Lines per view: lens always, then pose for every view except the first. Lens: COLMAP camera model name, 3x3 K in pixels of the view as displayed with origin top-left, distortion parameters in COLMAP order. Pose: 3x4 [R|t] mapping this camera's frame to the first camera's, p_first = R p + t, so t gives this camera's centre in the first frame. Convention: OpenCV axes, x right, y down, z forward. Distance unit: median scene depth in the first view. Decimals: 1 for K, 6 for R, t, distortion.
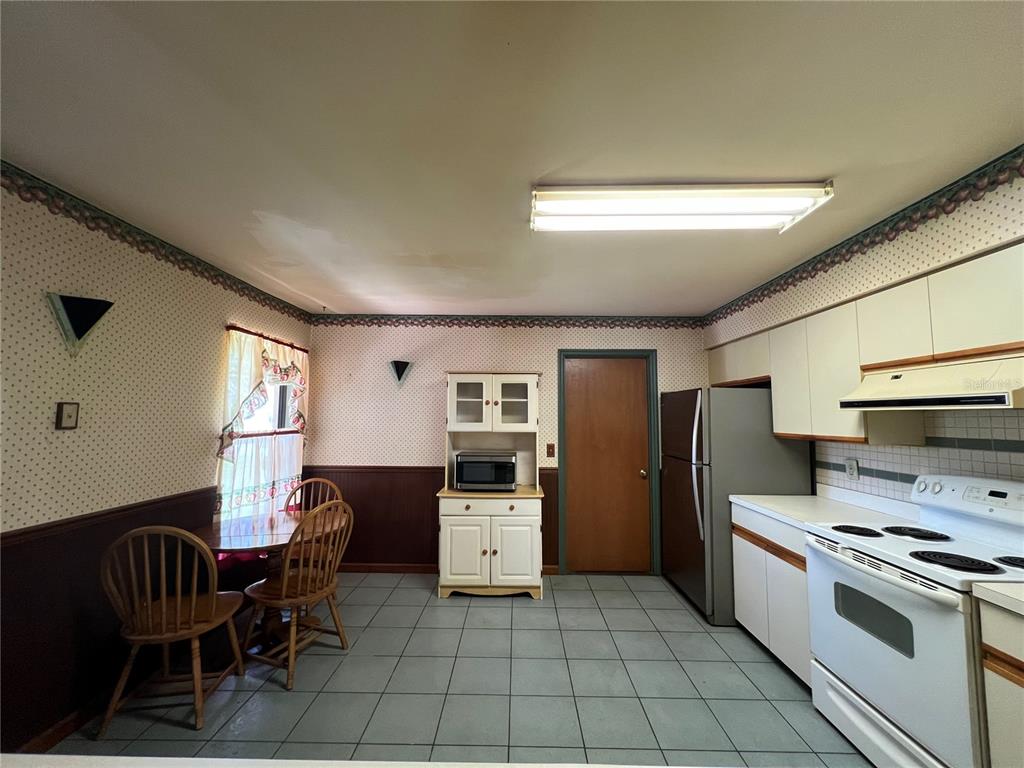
lens RADIAL K [[406.6, 0, 512.0], [0, 406.6, 384.0], [0, 0, 1]] dist [0.000231, 0.000226]
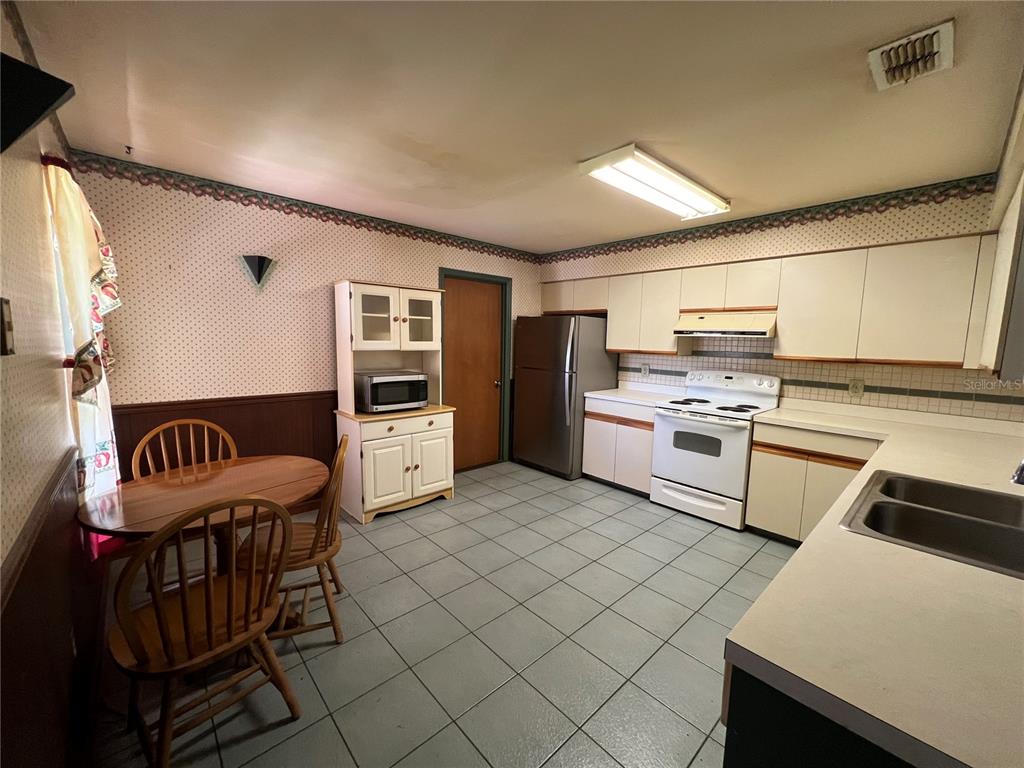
lens RADIAL K [[406.6, 0, 512.0], [0, 406.6, 384.0], [0, 0, 1]] dist [0.000231, 0.000226]
pose [[0.729715, -0.067043, 0.680457, -0.606437], [-0.073203, 0.981801, 0.175235, 0.010628], [-0.679822, -0.177683, 0.711527, 0.154525]]
